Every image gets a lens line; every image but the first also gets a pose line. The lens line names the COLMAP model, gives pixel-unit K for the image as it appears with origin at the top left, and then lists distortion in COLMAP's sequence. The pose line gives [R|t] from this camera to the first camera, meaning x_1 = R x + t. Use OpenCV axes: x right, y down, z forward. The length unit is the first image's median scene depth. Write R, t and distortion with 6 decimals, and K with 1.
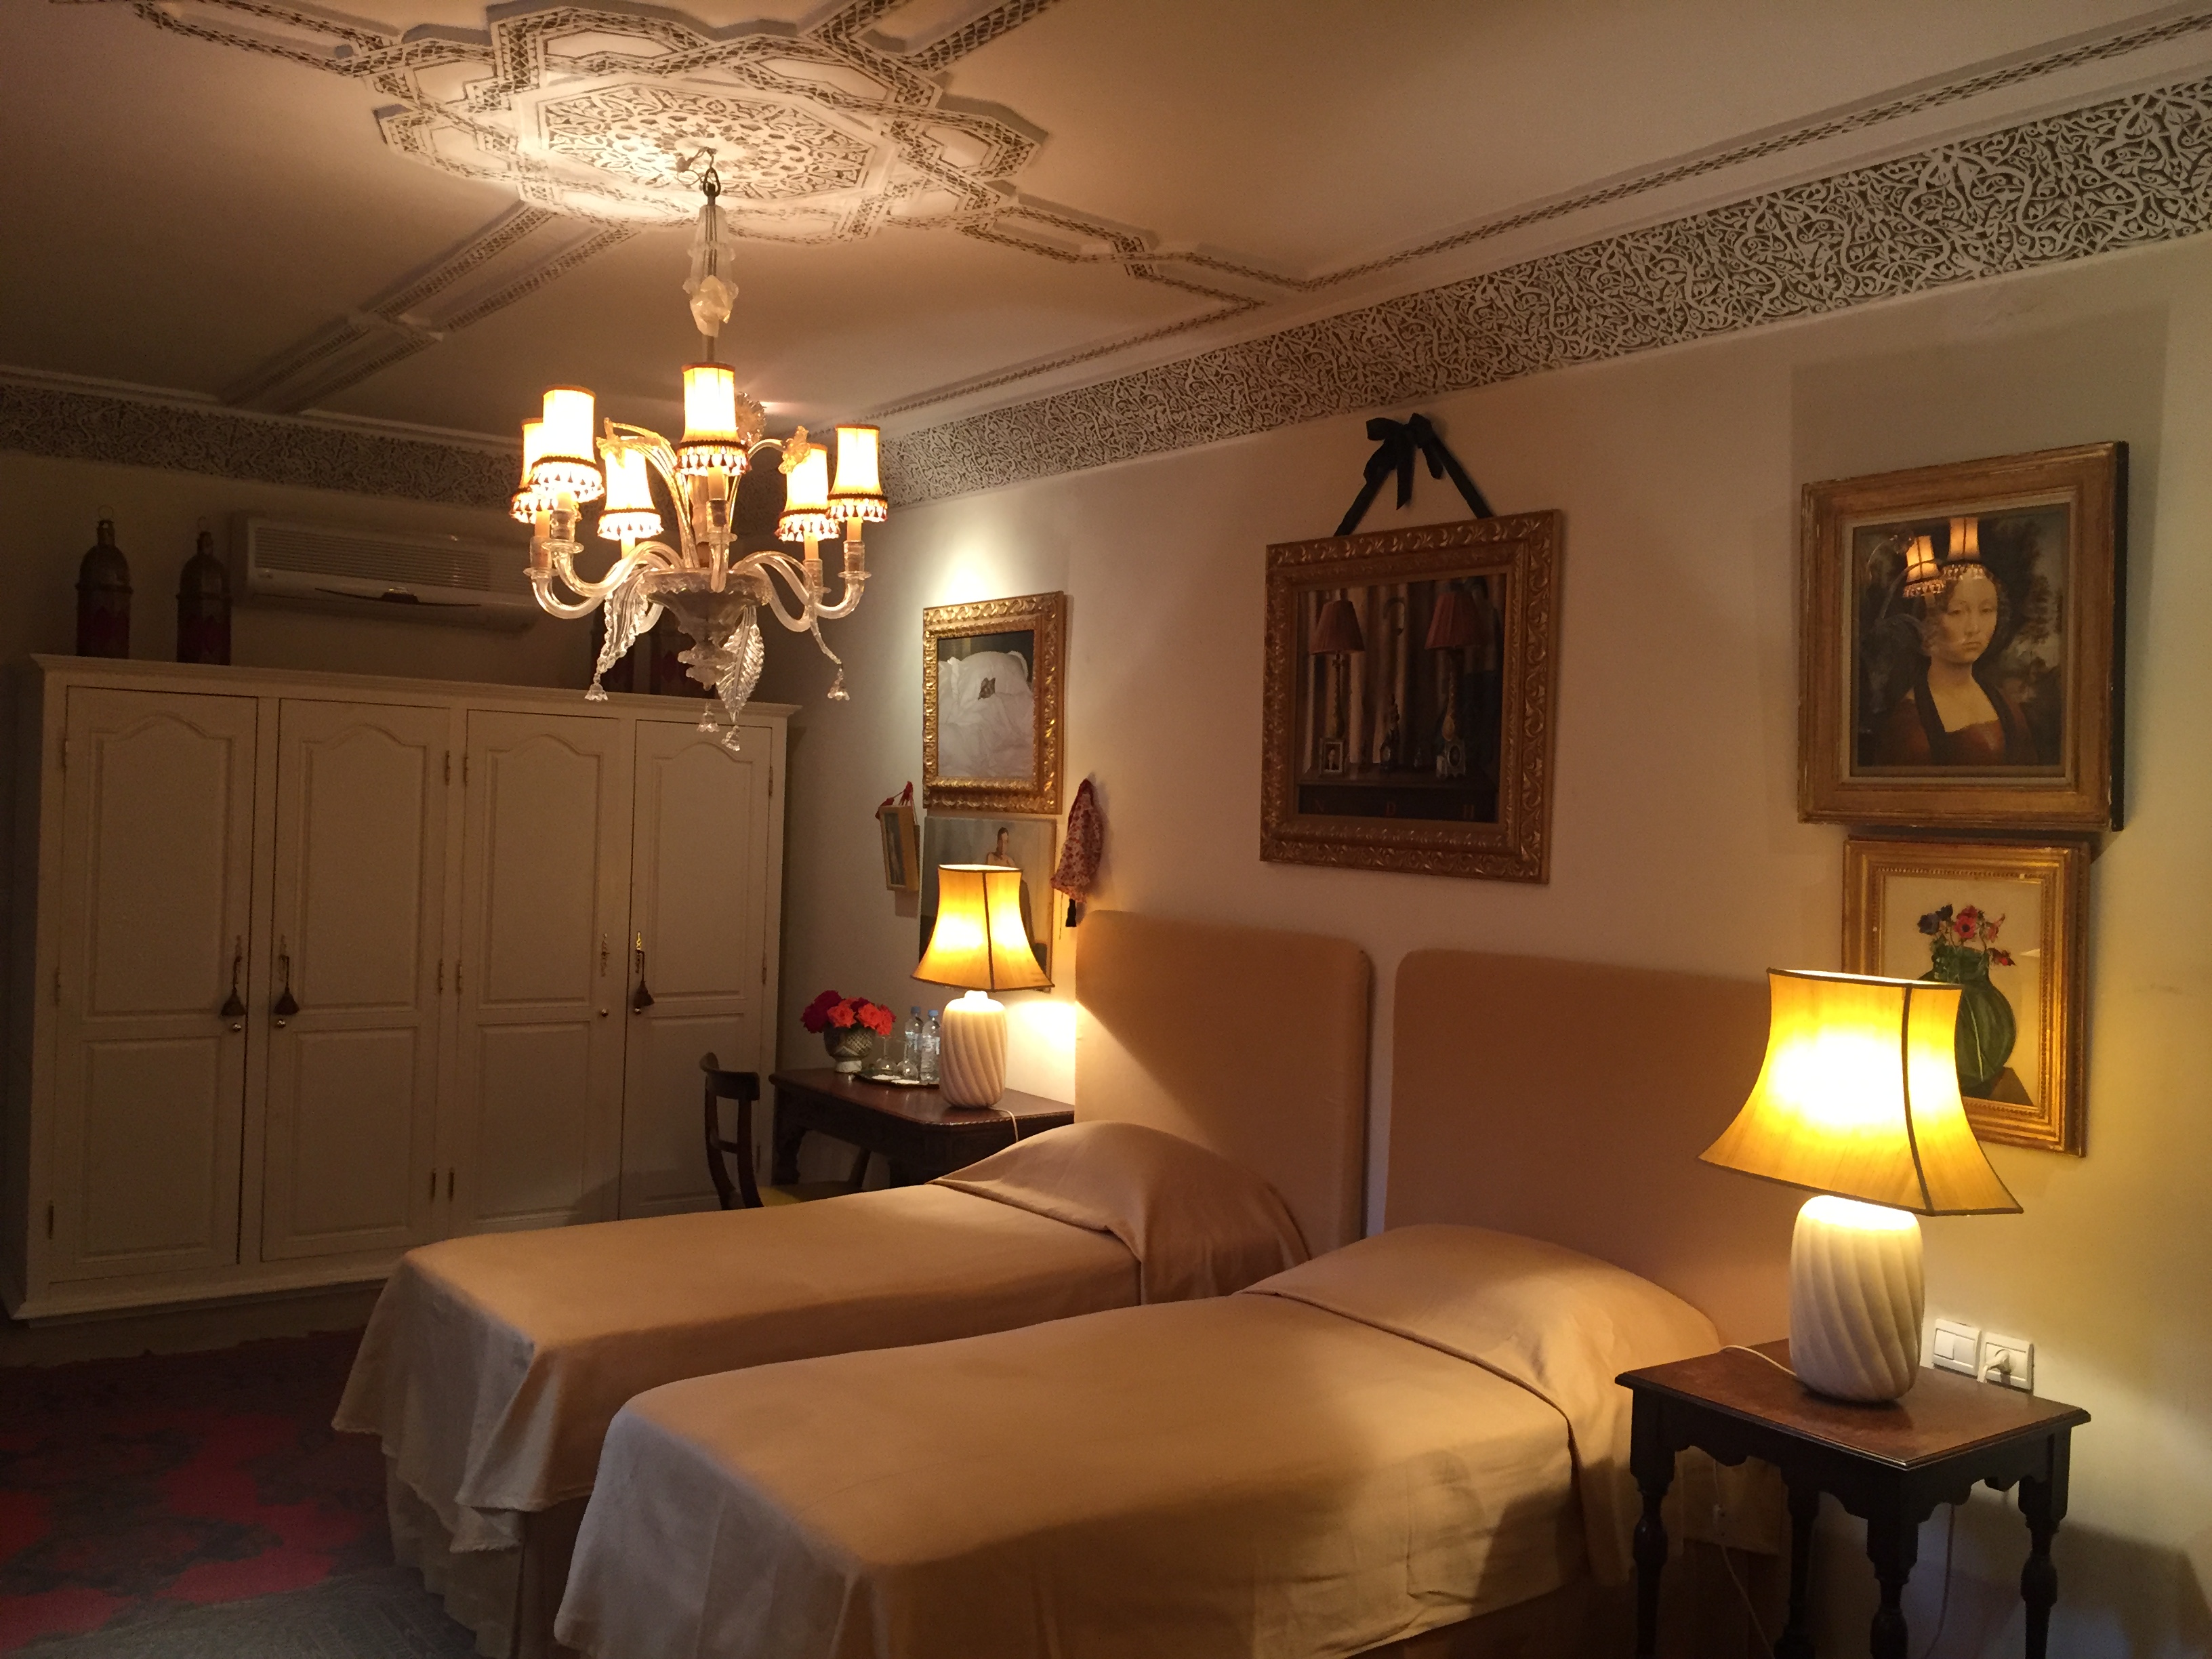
lens RADIAL K [[1882.2, 0, 1112.2], [0, 1882.2, 821.0], [0, 0, 1]] dist [0.085110, -0.126032]
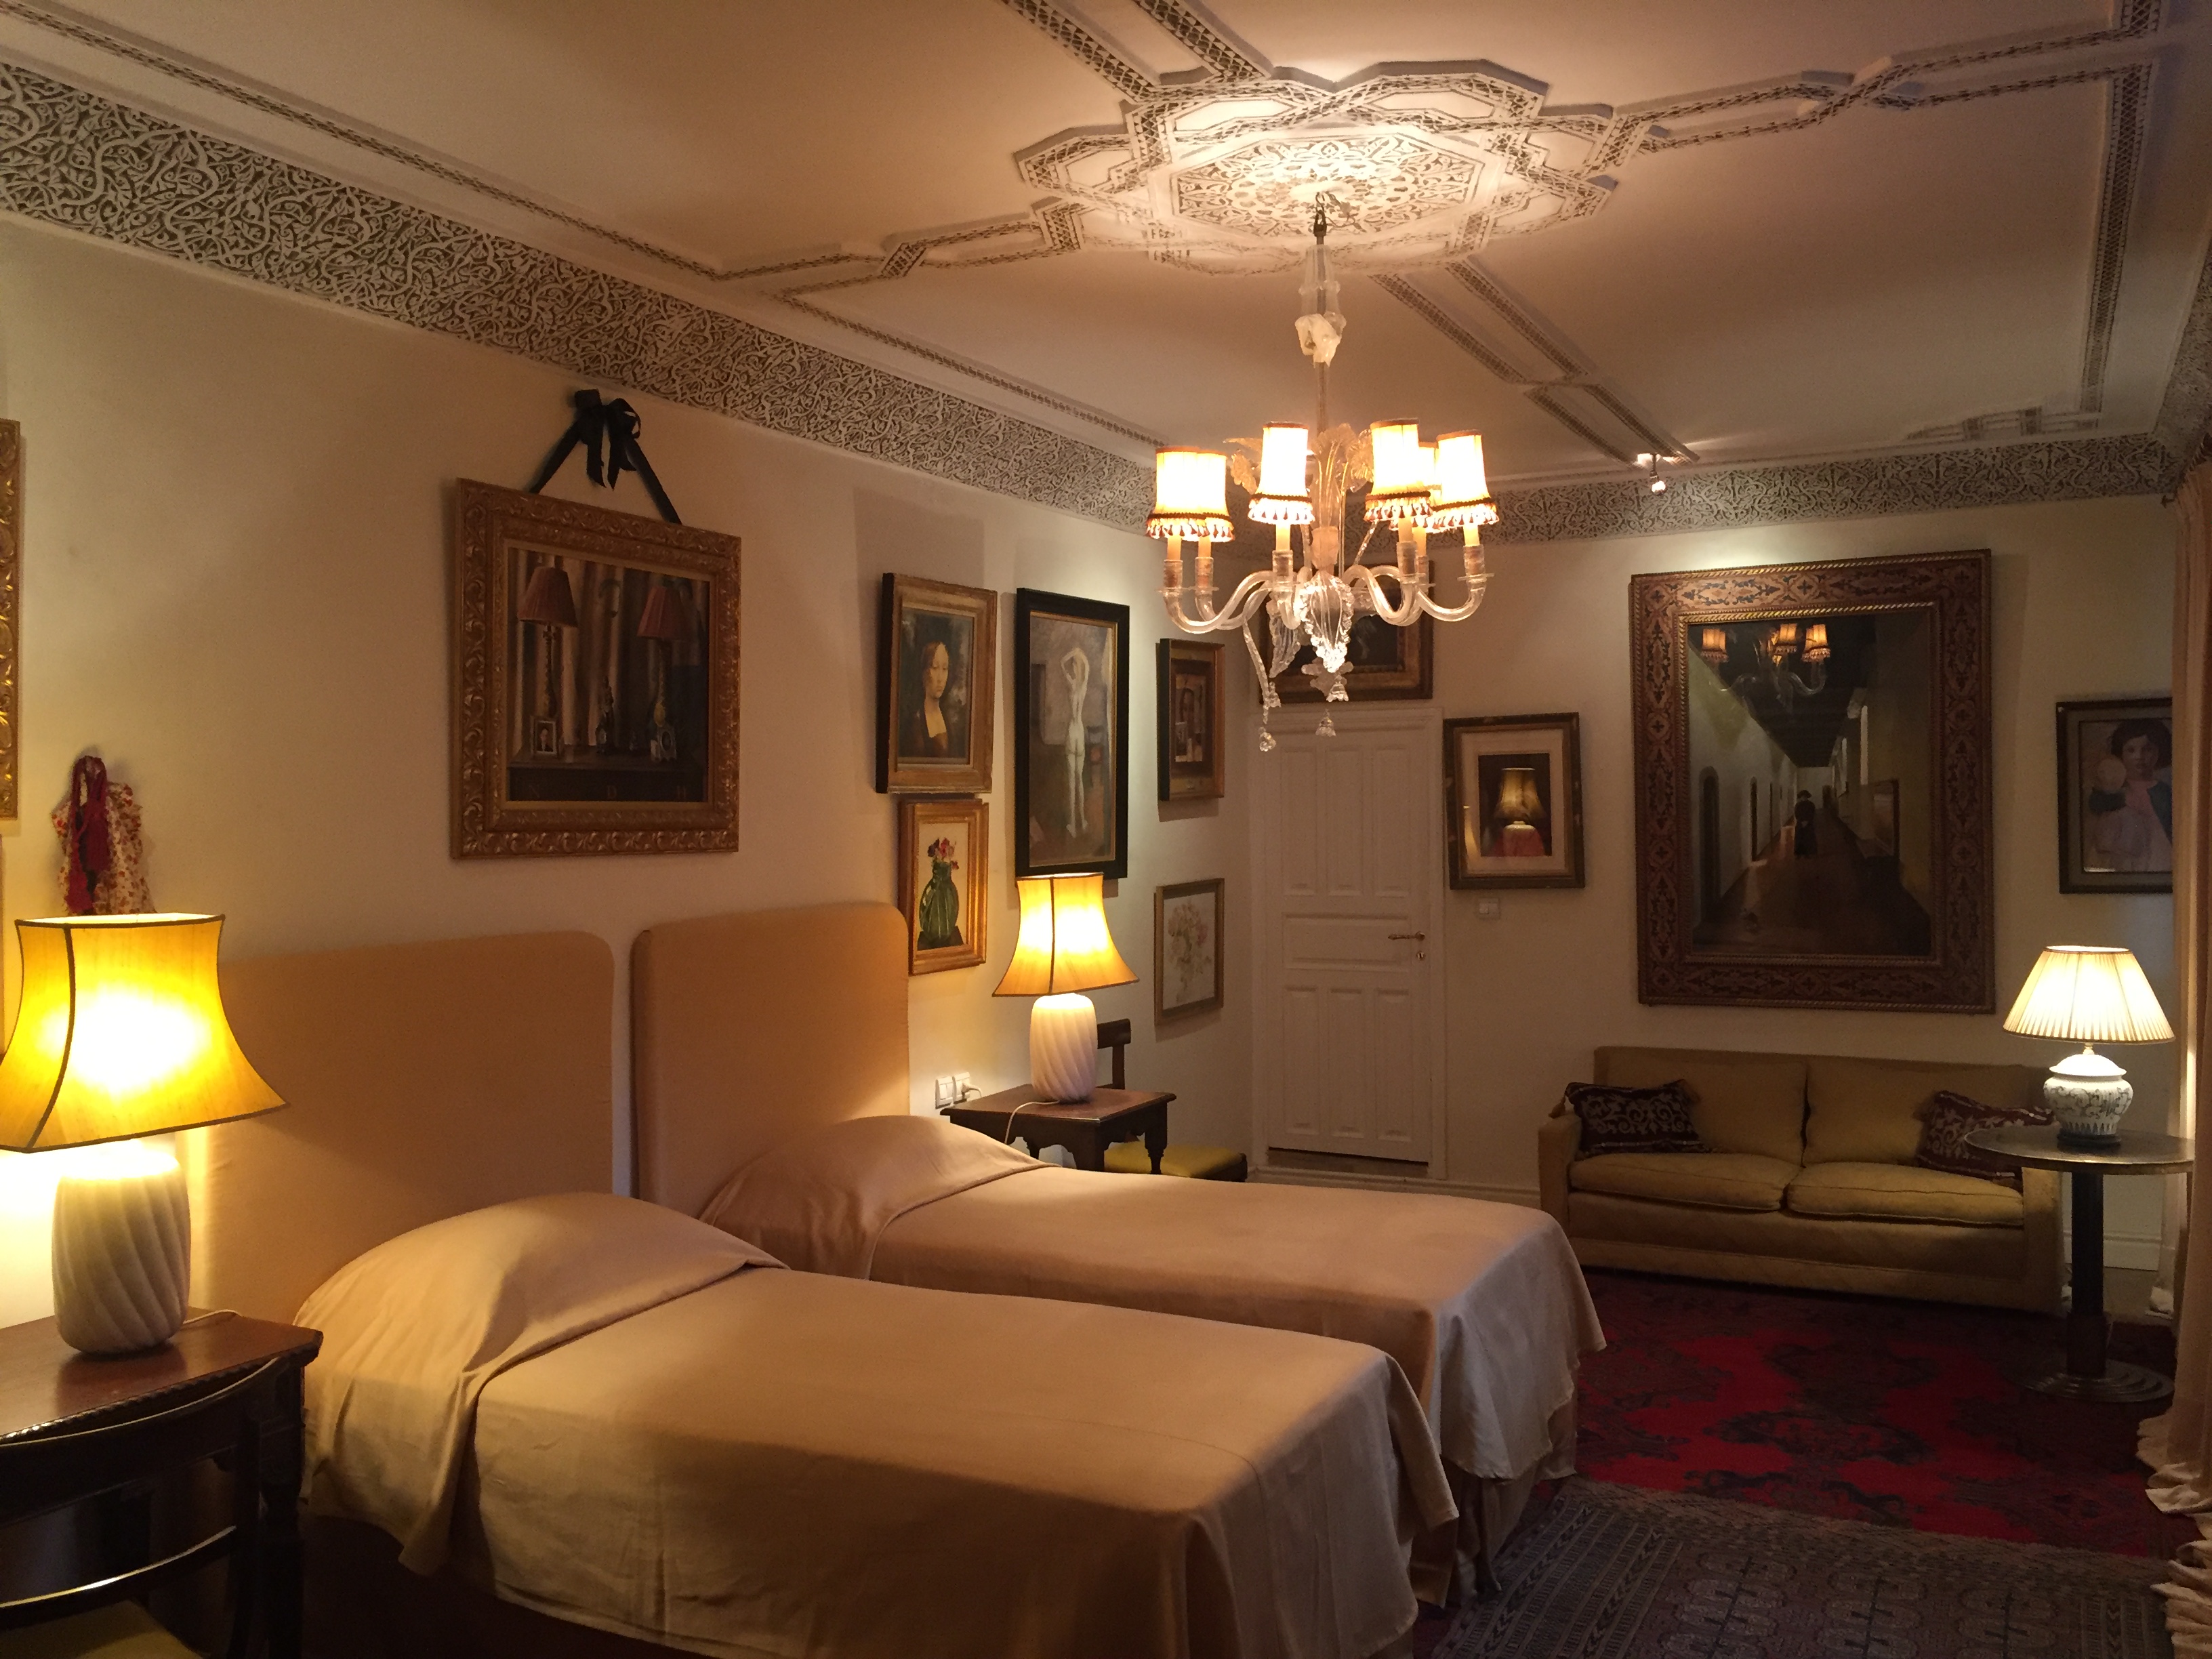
lens RADIAL K [[1815.3, 0, 1099.1], [0, 1815.3, 823.3], [0, 0, 1]] dist [0.079507, 0.001512]
pose [[-0.420039, -0.051104, 0.906066, -0.856440], [-0.009427, 0.998605, 0.051953, -0.043599], [-0.907457, 0.013281, -0.419935, 1.202141]]
